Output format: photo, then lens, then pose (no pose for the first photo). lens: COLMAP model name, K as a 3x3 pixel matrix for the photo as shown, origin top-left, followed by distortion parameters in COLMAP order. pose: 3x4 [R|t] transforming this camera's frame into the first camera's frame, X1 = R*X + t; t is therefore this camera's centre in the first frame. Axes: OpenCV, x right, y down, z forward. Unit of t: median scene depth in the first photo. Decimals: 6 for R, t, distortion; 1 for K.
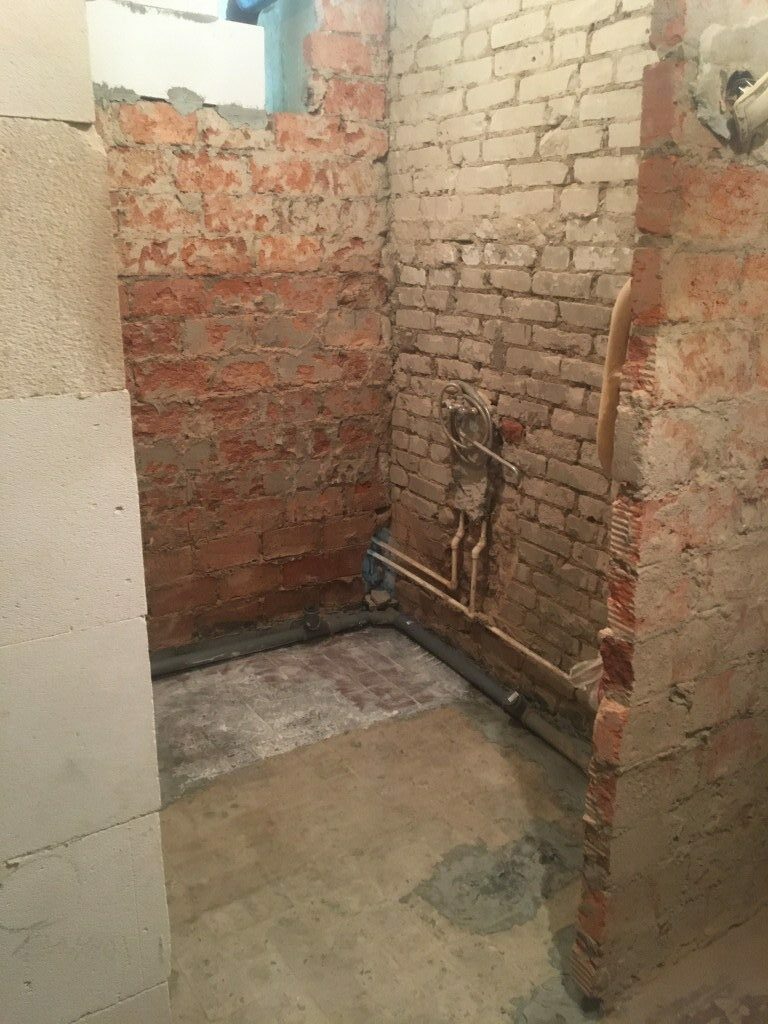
lens RADIAL K [[875.2, 0, 384.0], [0, 875.2, 512.0], [0, 0, 1]] dist [0.108716, -0.142533]
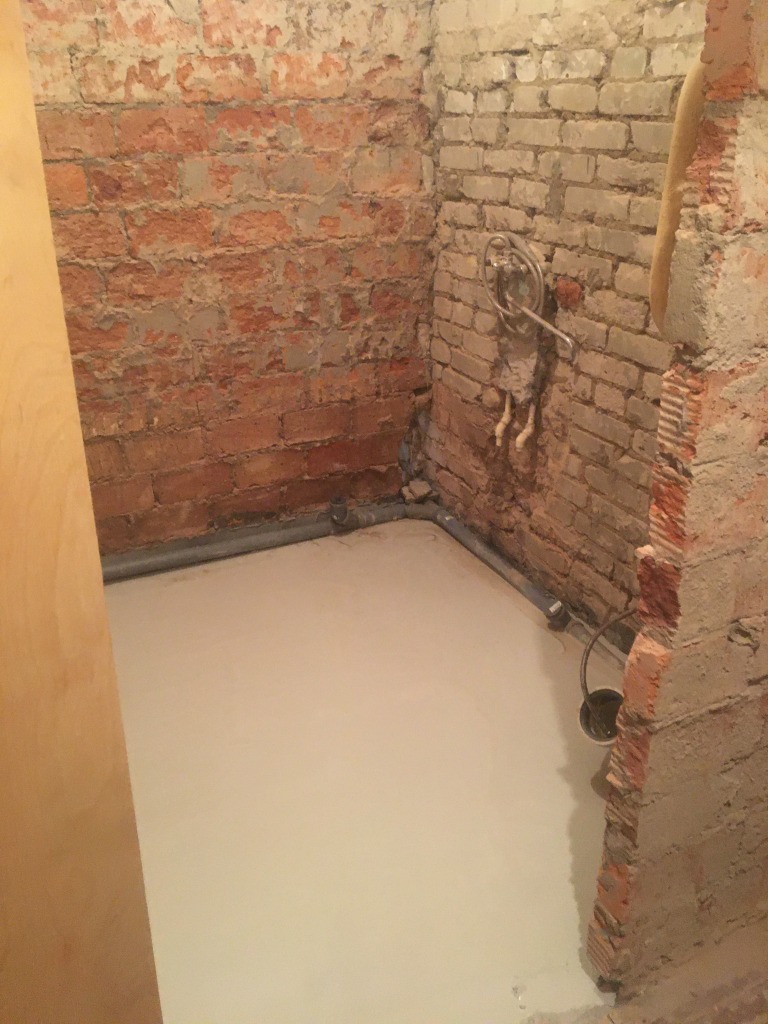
lens RADIAL K [[876.2, 0, 383.0], [0, 876.2, 514.5], [0, 0, 1]] dist [0.080301, -0.103971]
pose [[0.995321, 0.025614, -0.093172, 0.054260], [-0.013031, 0.990999, 0.133236, 0.005107], [0.095746, -0.131398, 0.986695, 0.135041]]
